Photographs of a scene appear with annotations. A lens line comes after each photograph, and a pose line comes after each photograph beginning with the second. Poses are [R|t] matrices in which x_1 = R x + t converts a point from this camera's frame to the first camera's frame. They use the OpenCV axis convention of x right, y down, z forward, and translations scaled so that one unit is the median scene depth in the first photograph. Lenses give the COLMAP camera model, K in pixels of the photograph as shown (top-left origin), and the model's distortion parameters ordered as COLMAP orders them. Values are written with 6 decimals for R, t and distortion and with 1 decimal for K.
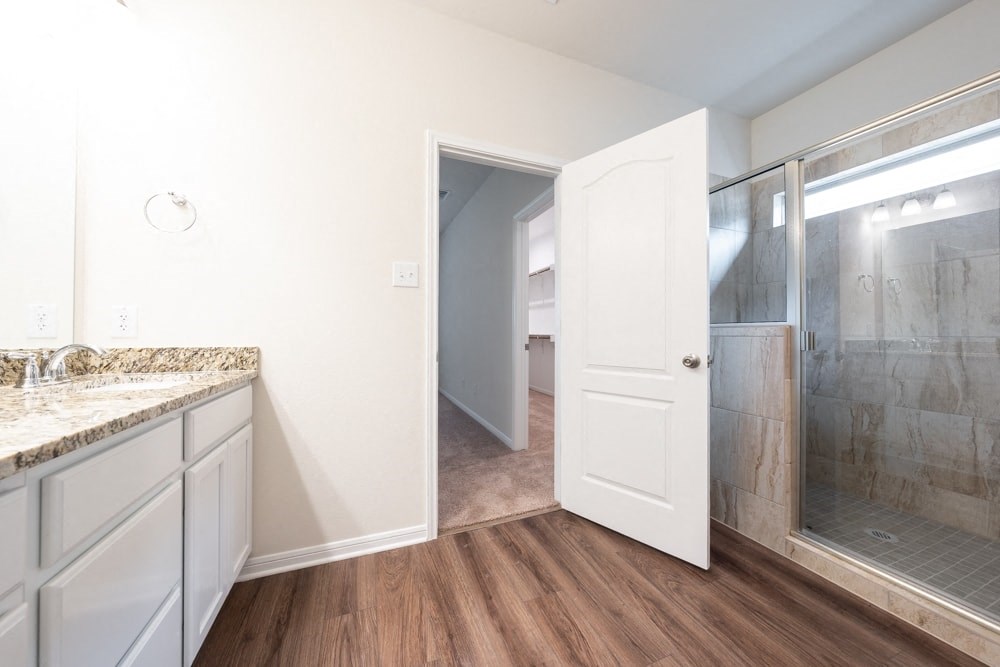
lens RADIAL K [[342.4, 0, 504.1], [0, 342.4, 332.0], [0, 0, 1]] dist [-0.005508, 0.001066]
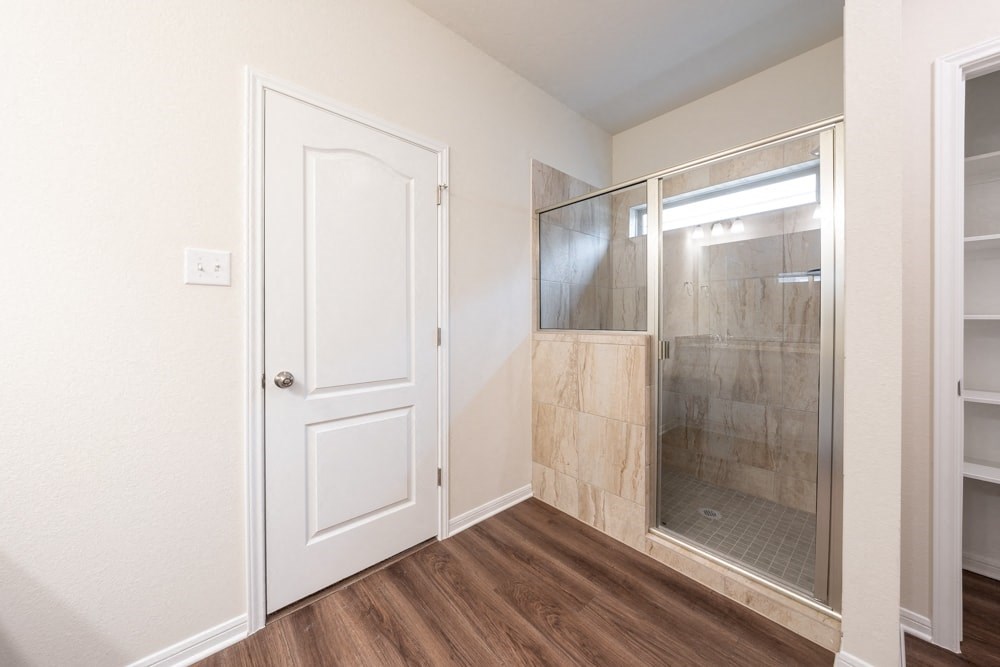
lens RADIAL K [[342.4, 0, 499.2], [0, 342.4, 328.0], [0, 0, 1]] dist [-0.005508, 0.001066]
pose [[0.943795, -0.005780, 0.330480, 0.044783], [-0.001492, 0.999762, 0.021745, -0.062452], [-0.330527, -0.021016, 0.943562, 0.150632]]
